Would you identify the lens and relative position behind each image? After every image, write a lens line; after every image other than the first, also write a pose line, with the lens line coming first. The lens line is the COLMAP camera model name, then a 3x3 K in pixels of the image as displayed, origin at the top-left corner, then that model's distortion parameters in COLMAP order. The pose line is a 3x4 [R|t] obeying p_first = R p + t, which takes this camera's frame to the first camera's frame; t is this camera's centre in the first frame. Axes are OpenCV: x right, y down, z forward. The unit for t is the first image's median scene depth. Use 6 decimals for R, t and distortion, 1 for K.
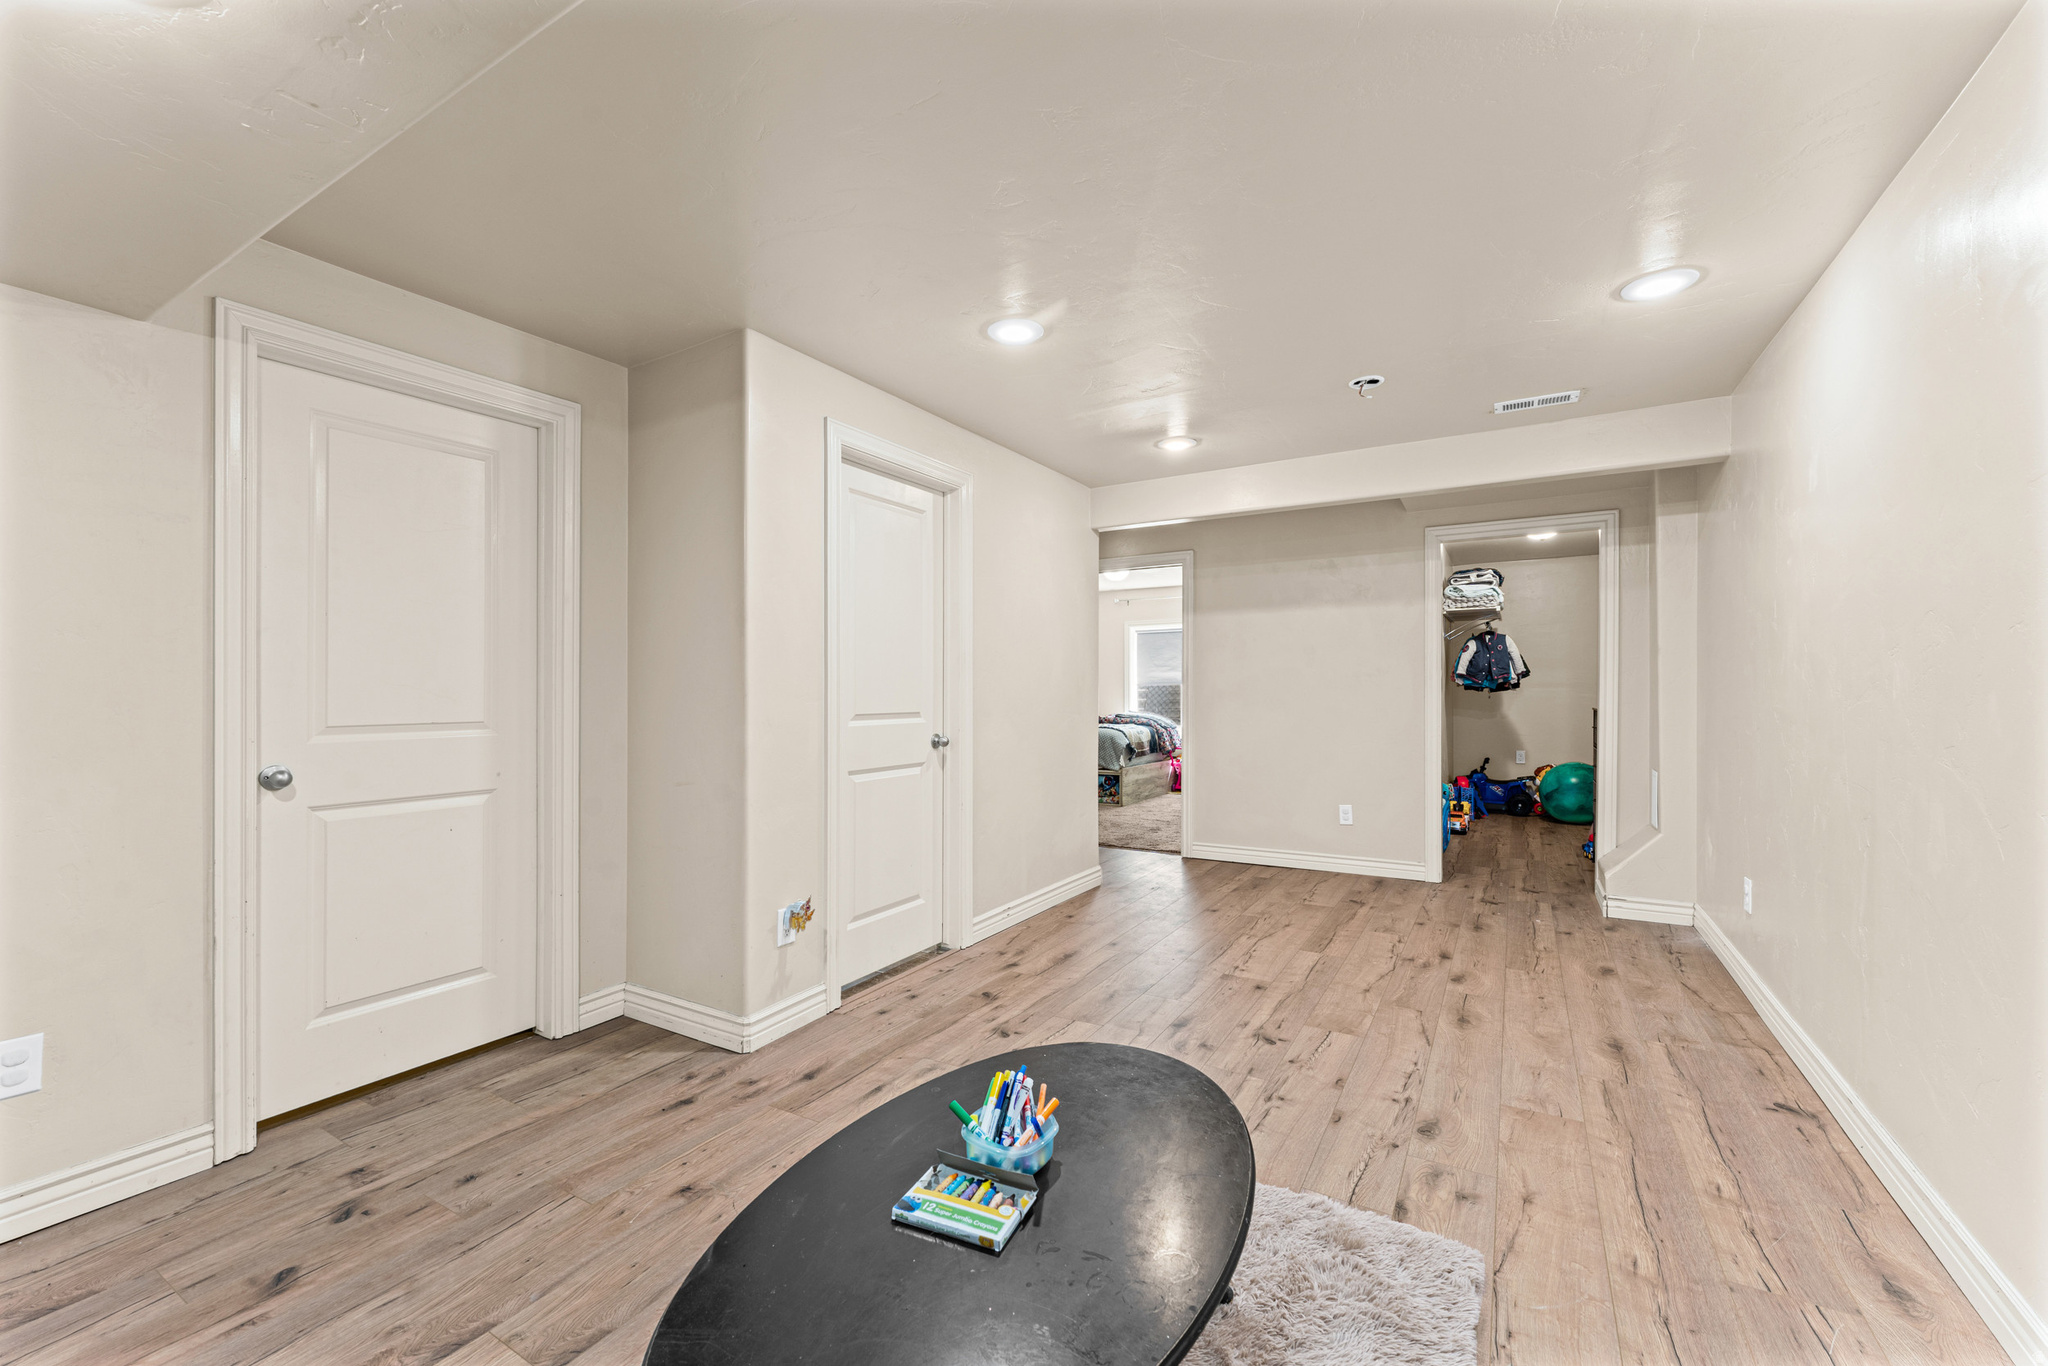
lens RADIAL K [[825.5, 0, 1019.9], [0, 825.5, 701.4], [0, 0, 1]] dist [0.001363, -0.000545]
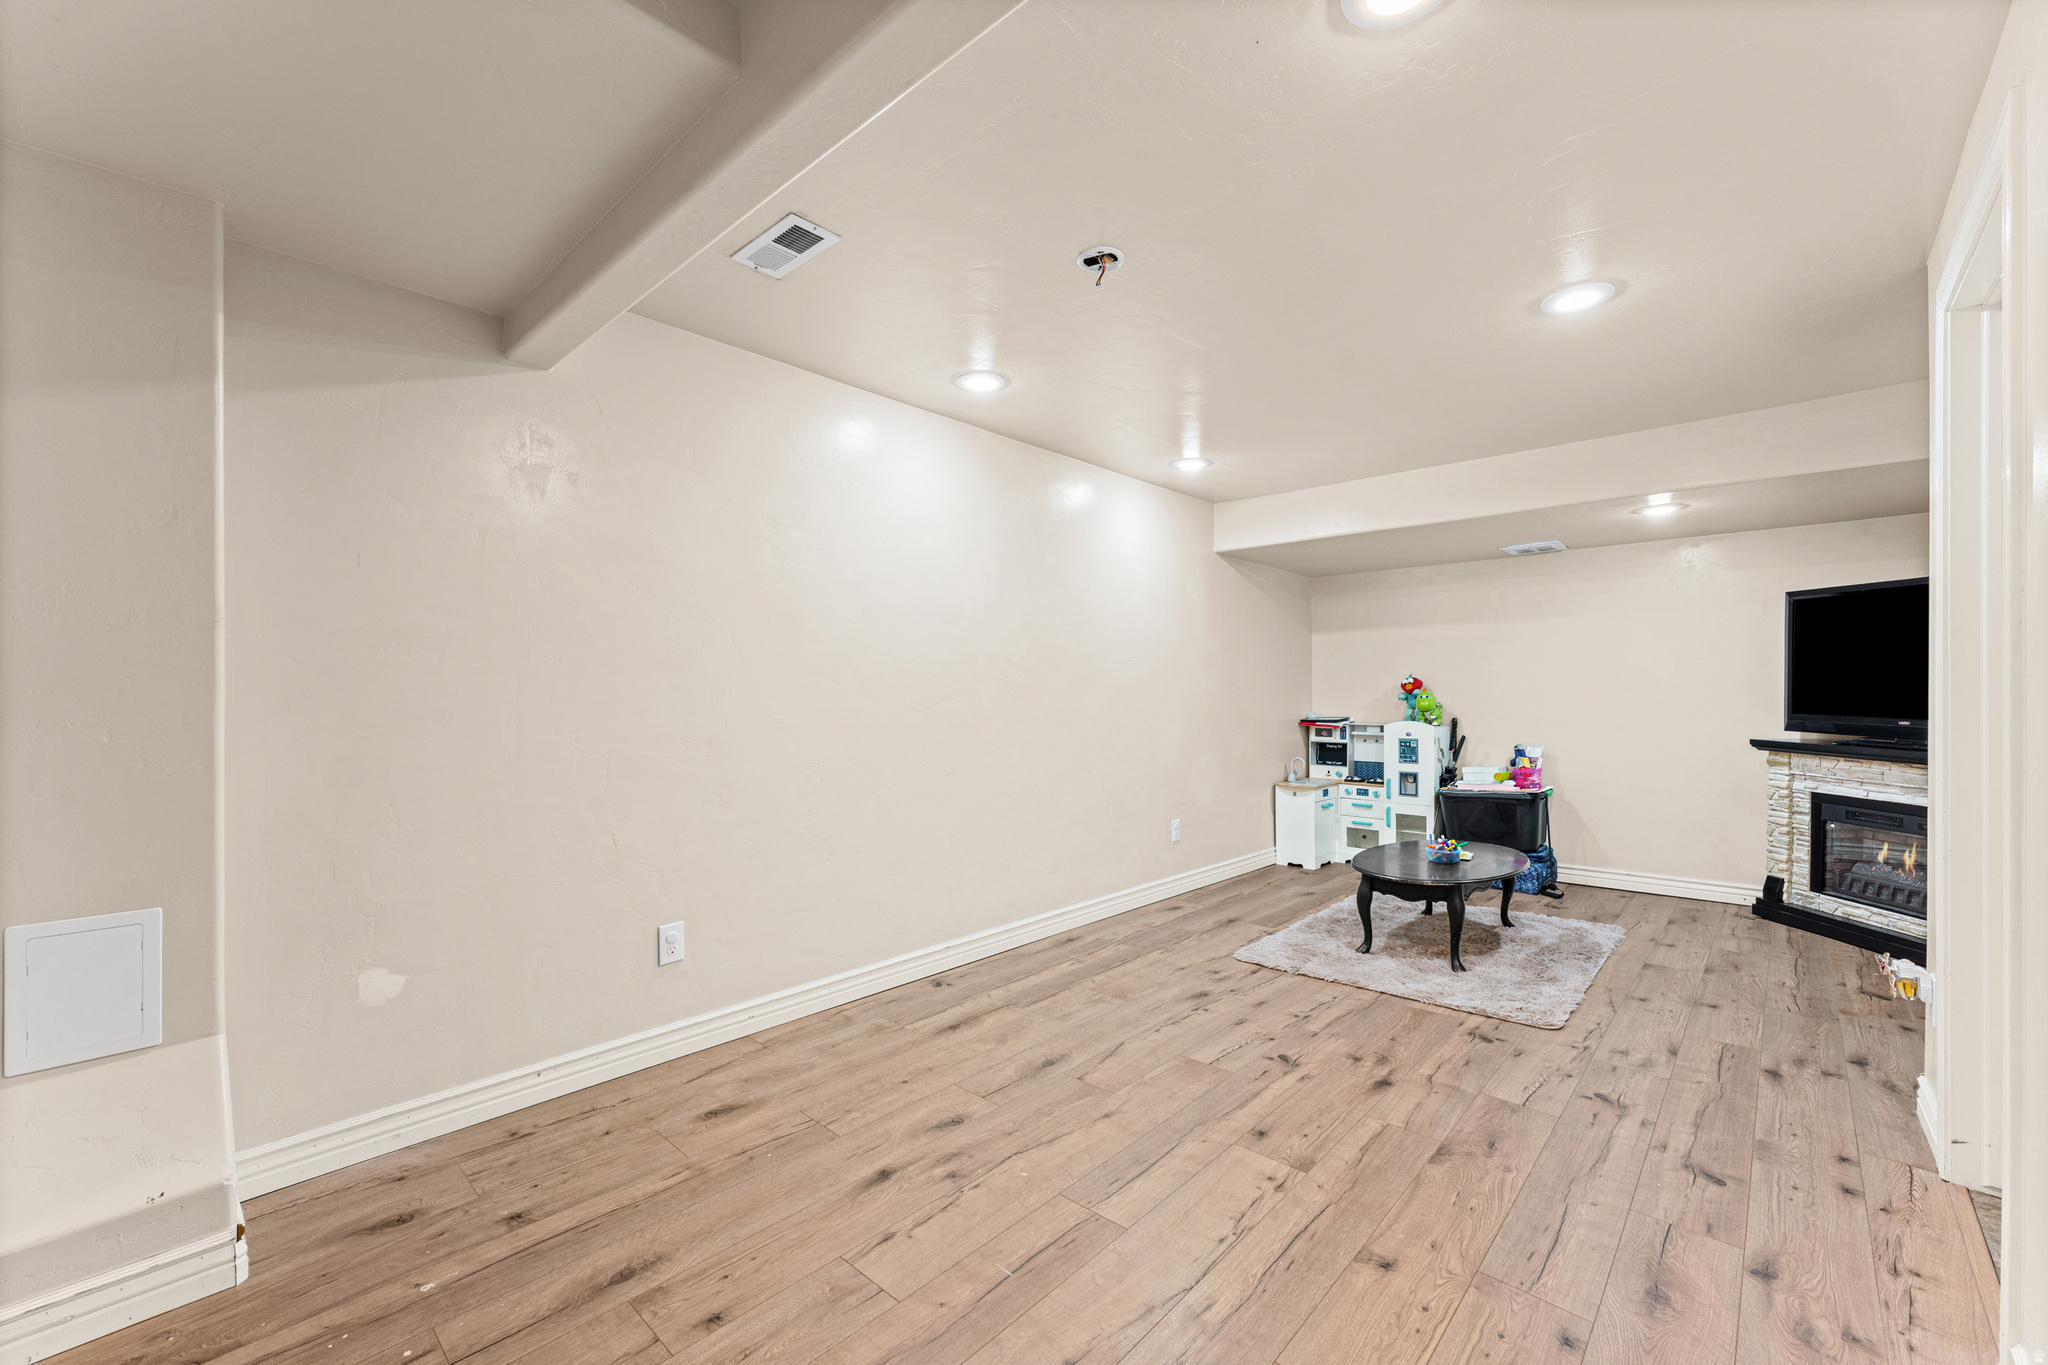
lens RADIAL K [[825.5, 0, 1024.6], [0, 825.5, 679.8], [0, 0, 1]] dist [0.001363, -0.000545]
pose [[-0.978574, 0.012687, 0.205506, 0.397618], [0.011947, 0.999917, -0.004842, -0.032029], [-0.205551, -0.002283, -0.978644, 2.024876]]
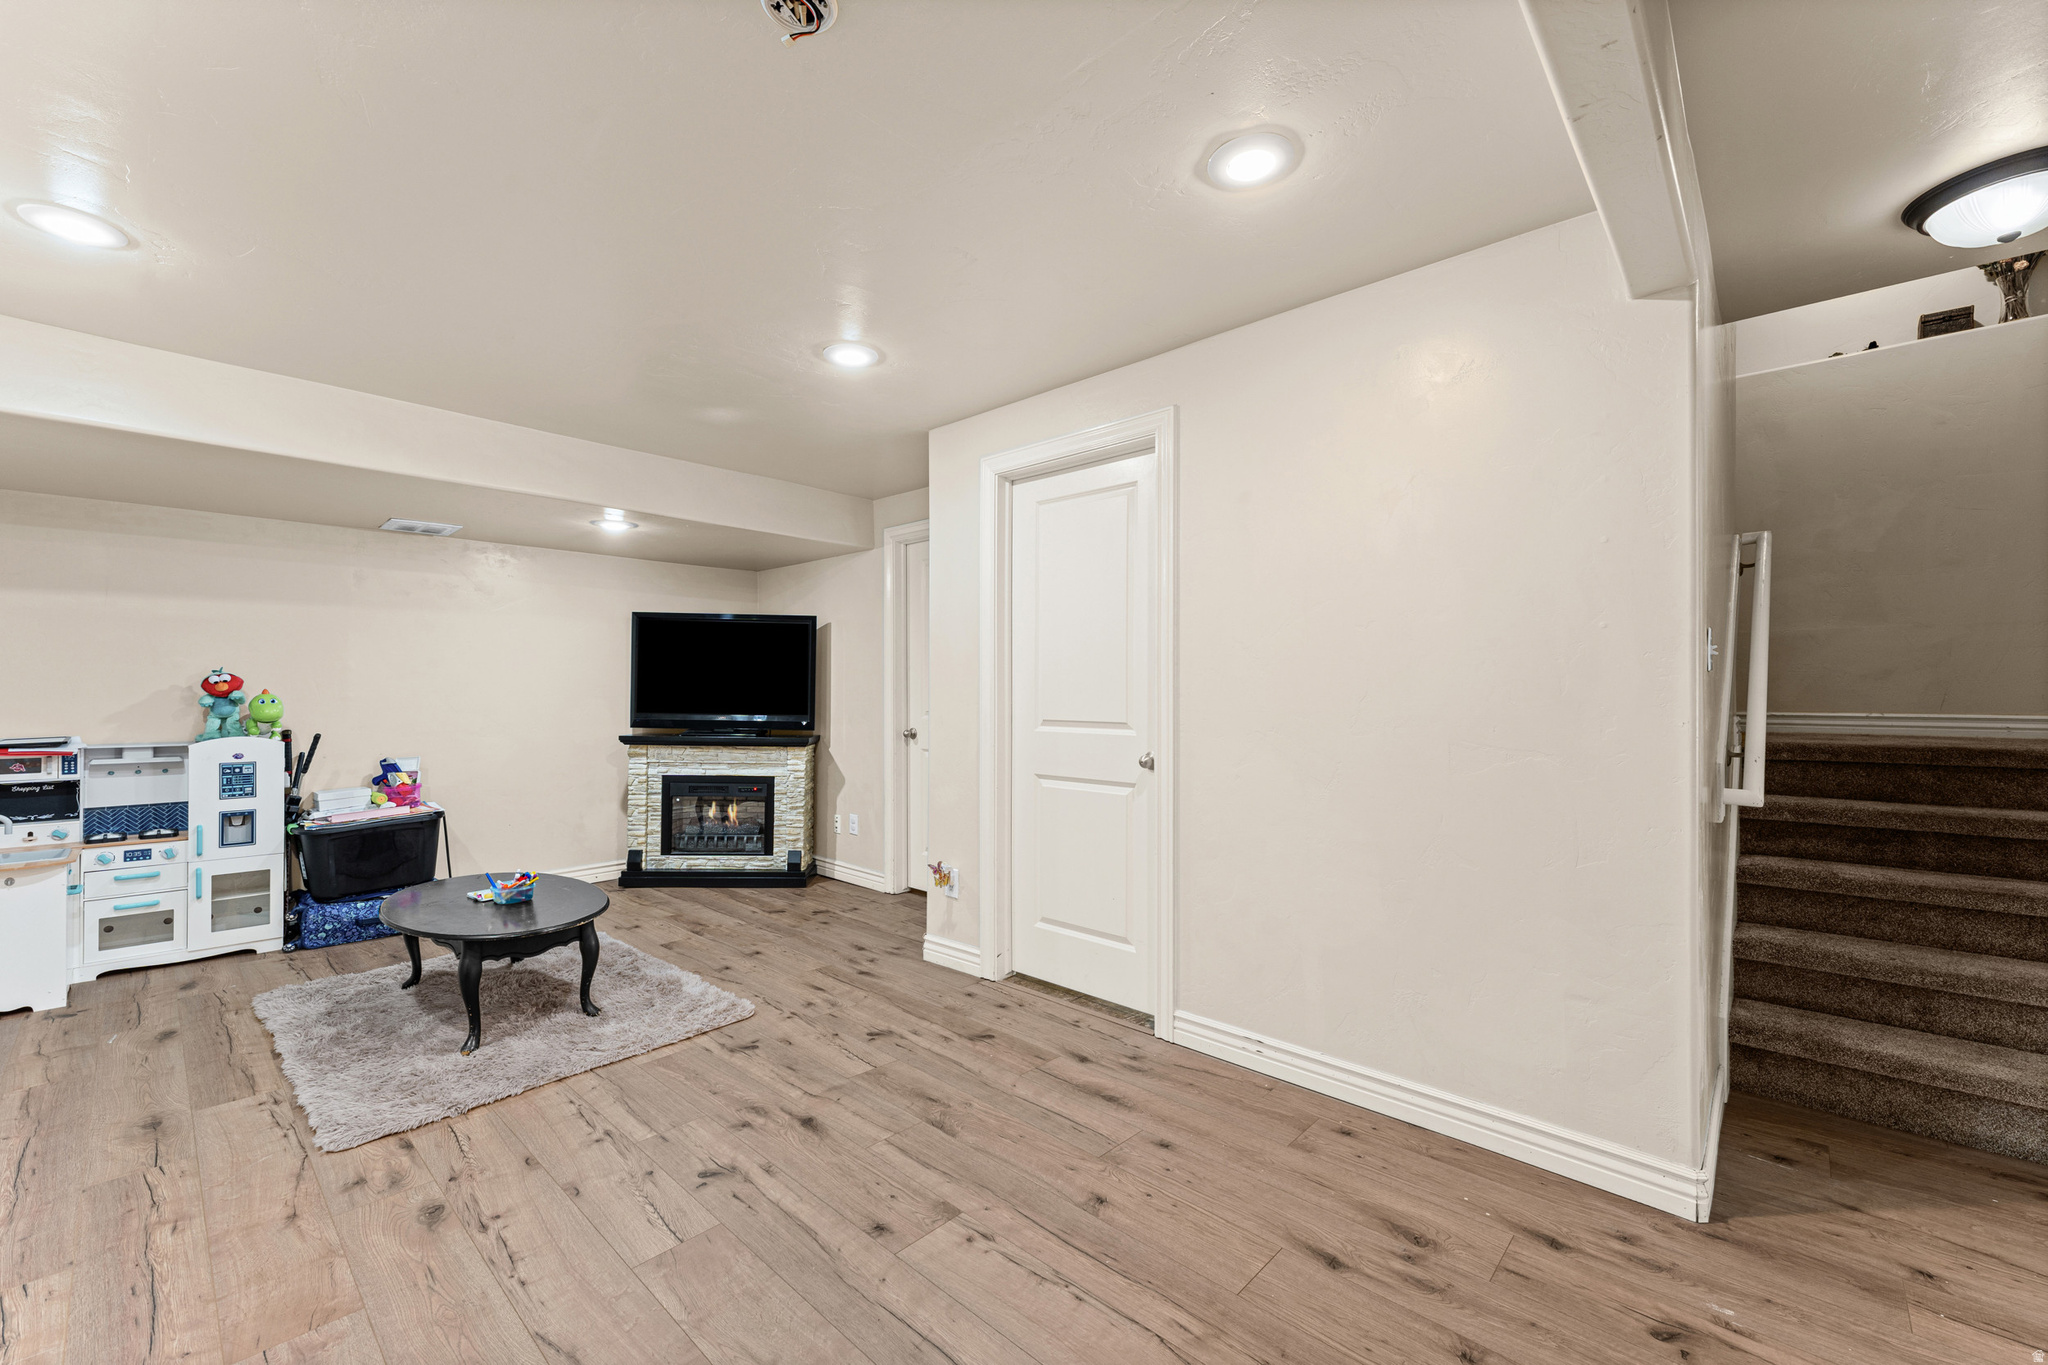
lens RADIAL K [[825.5, 0, 1016.2], [0, 825.5, 689.2], [0, 0, 1]] dist [0.001363, -0.000545]
pose [[-0.212374, 0.001991, -0.977186, 0.974781], [-0.012066, 0.999916, 0.004660, -0.031927], [0.977114, 0.012780, -0.212332, 1.430745]]
